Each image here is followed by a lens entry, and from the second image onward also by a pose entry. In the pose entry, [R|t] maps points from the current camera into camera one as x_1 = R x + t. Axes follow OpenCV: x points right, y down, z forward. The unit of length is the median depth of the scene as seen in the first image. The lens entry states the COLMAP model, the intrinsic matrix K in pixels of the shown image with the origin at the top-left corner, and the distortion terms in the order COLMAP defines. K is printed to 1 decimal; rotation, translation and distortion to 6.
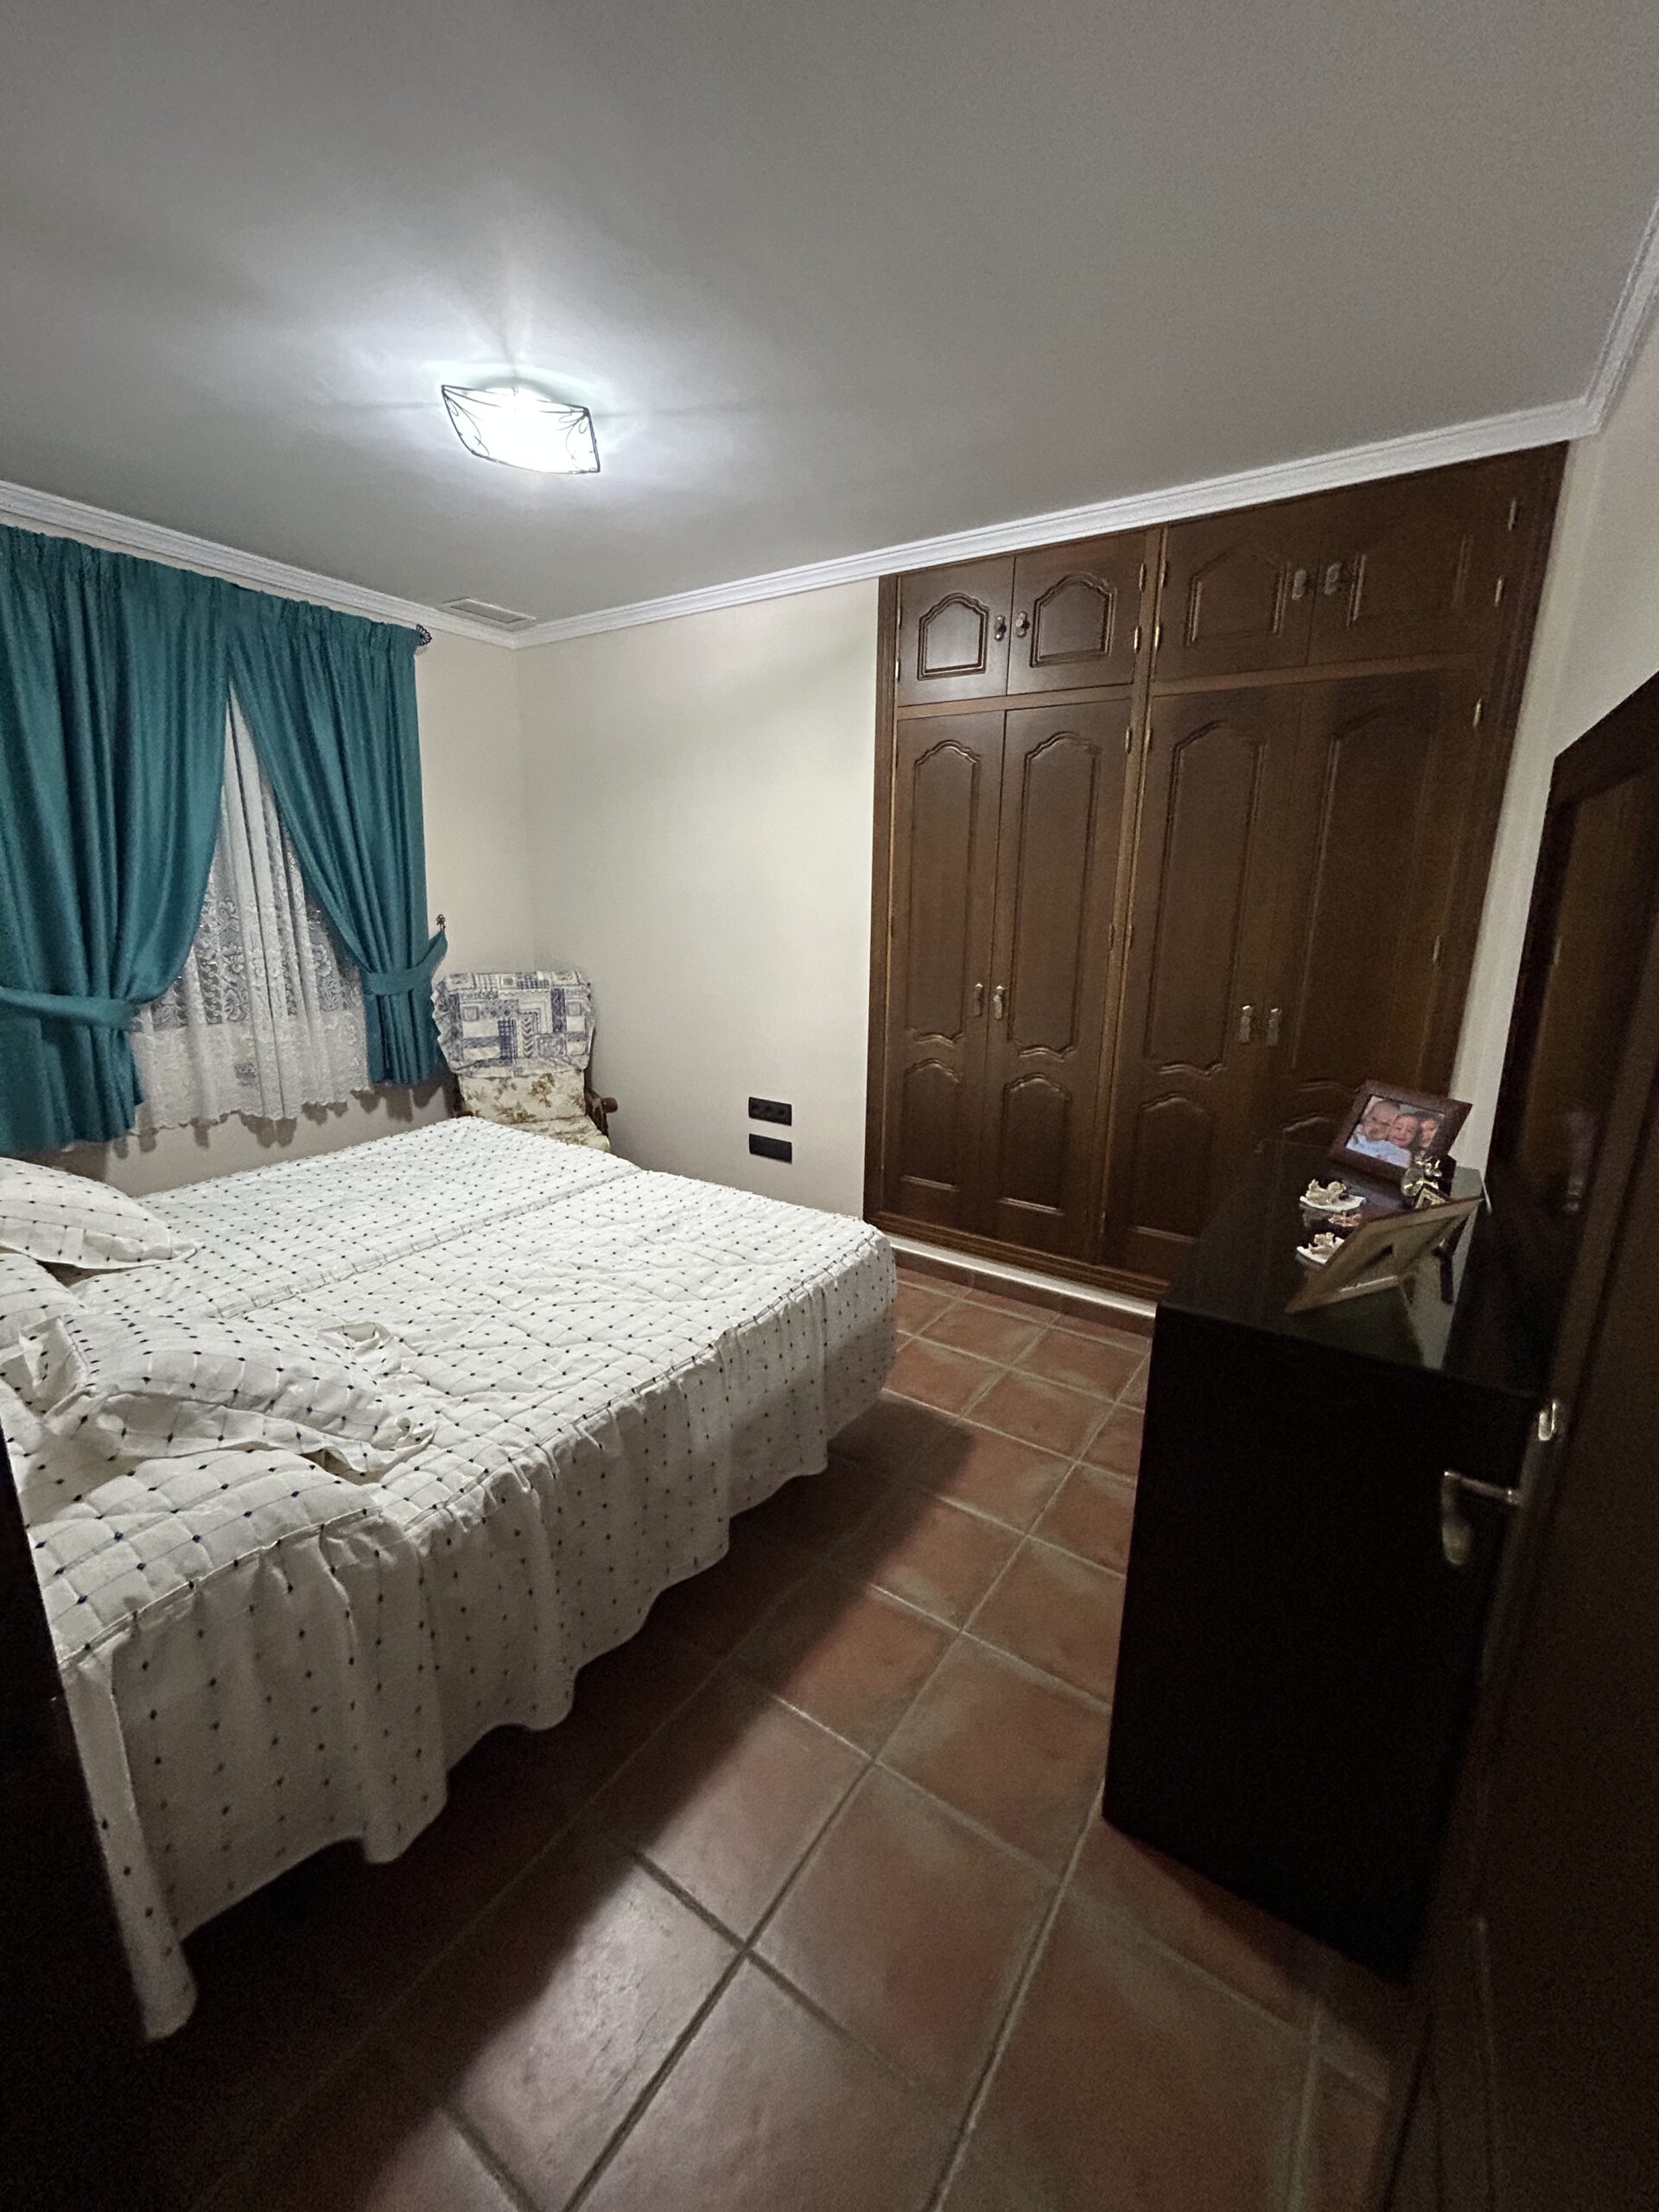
lens RADIAL K [[892.9, 0, 829.6], [0, 892.9, 1103.5], [0, 0, 1]] dist [-0.002623, -0.000031]
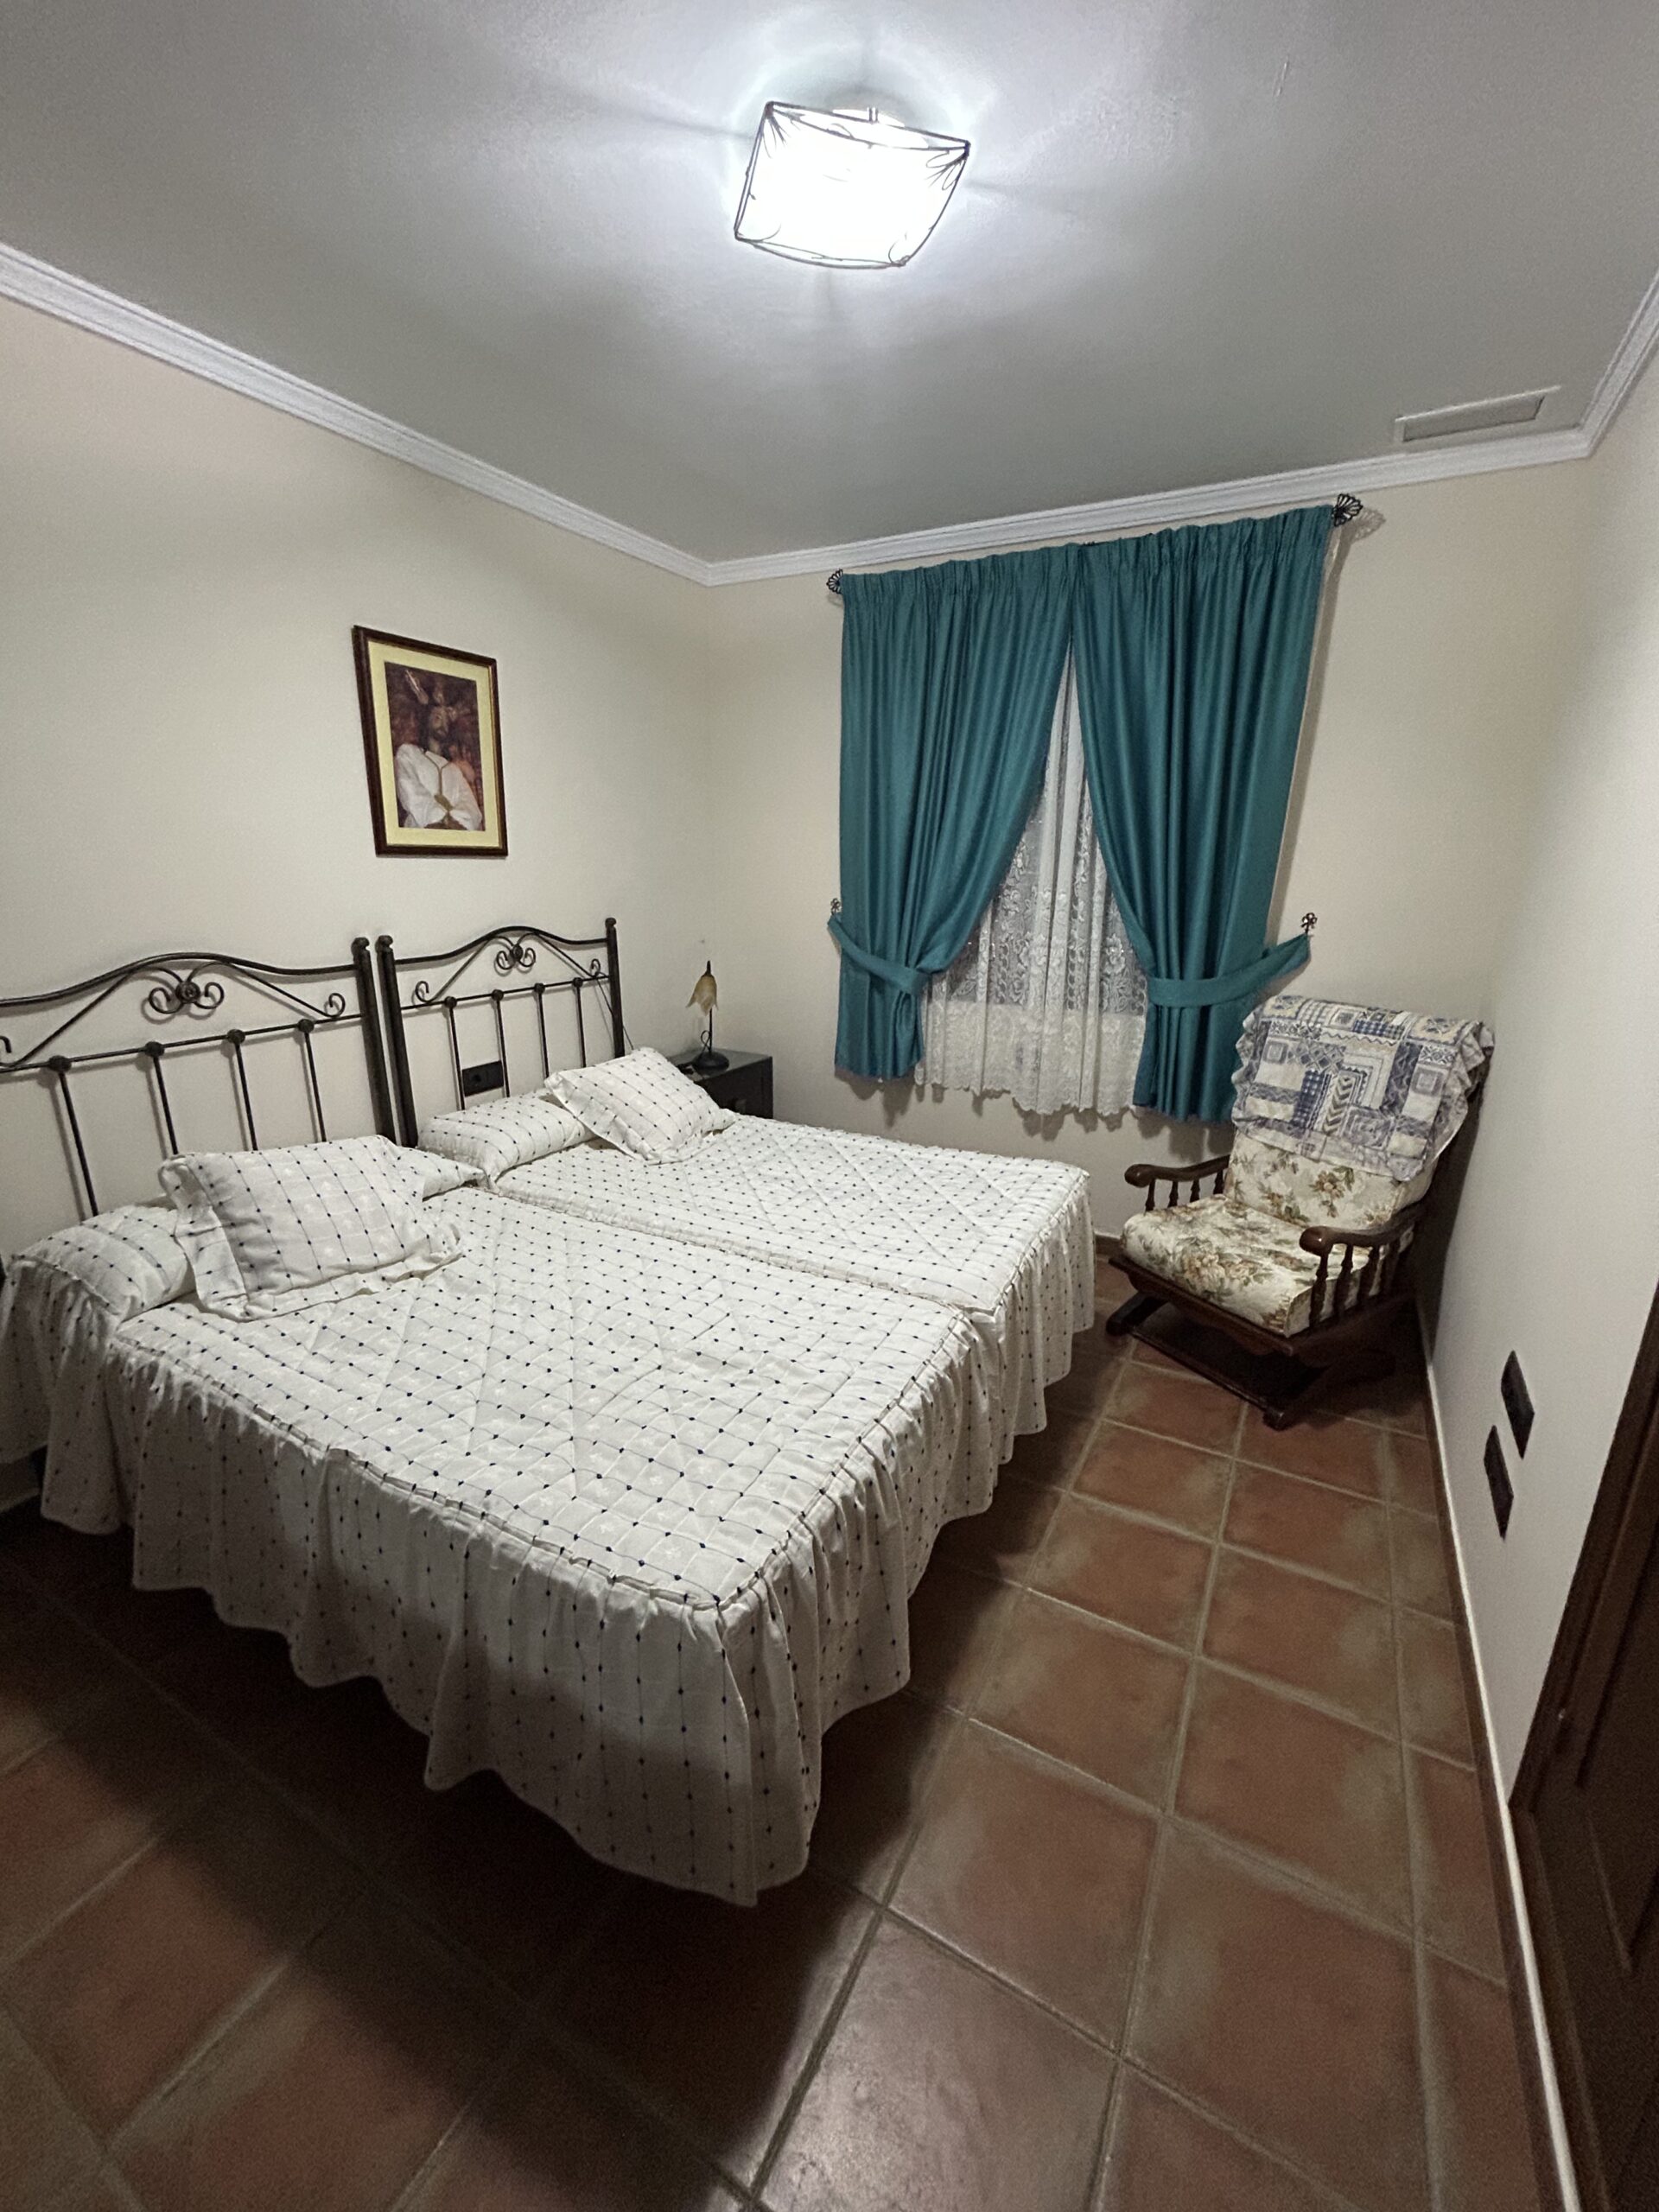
lens RADIAL K [[892.9, 0, 834.3], [0, 892.9, 1102.3], [0, 0, 1]] dist [-0.002623, -0.000031]
pose [[0.089583, 0.249141, -0.964315, 0.292046], [-0.244211, 0.944146, 0.221244, -0.148410], [0.965575, 0.215677, 0.145422, 0.622821]]
